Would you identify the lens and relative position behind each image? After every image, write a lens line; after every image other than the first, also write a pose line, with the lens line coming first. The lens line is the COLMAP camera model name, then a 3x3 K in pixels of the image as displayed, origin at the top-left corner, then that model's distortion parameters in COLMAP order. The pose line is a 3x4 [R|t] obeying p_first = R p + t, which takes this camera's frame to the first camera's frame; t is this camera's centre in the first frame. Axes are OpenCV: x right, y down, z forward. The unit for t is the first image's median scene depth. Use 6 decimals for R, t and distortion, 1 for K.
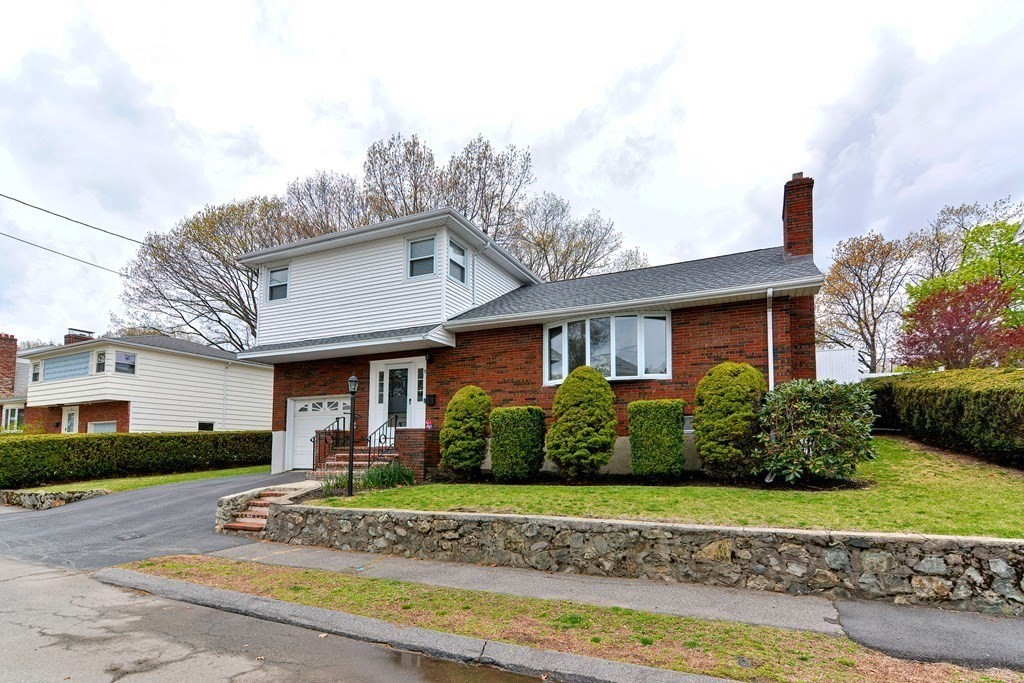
lens RADIAL K [[472.8, 0, 525.6], [0, 472.8, 332.0], [0, 0, 1]] dist [0.015251, -0.000581]
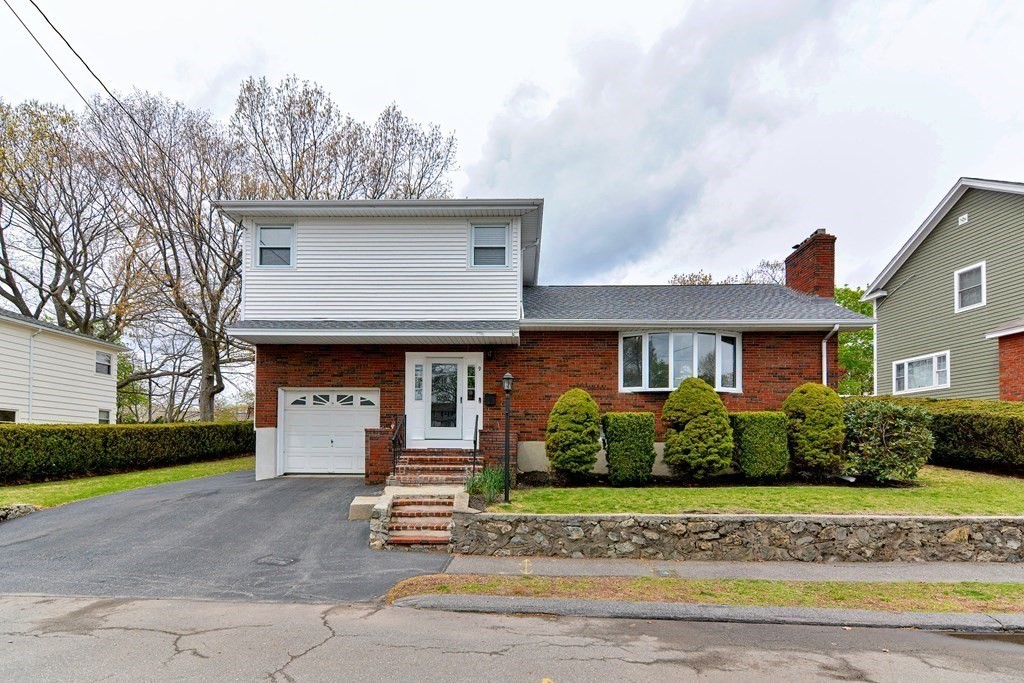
lens RADIAL K [[489.8, 0, 507.7], [0, 489.8, 346.3], [0, 0, 1]] dist [0.013402, -0.004391]
pose [[0.928316, 0.086136, 0.361676, -0.805890], [-0.097793, 0.995108, 0.014013, 0.032636], [-0.358699, -0.048378, 0.932199, 0.135963]]
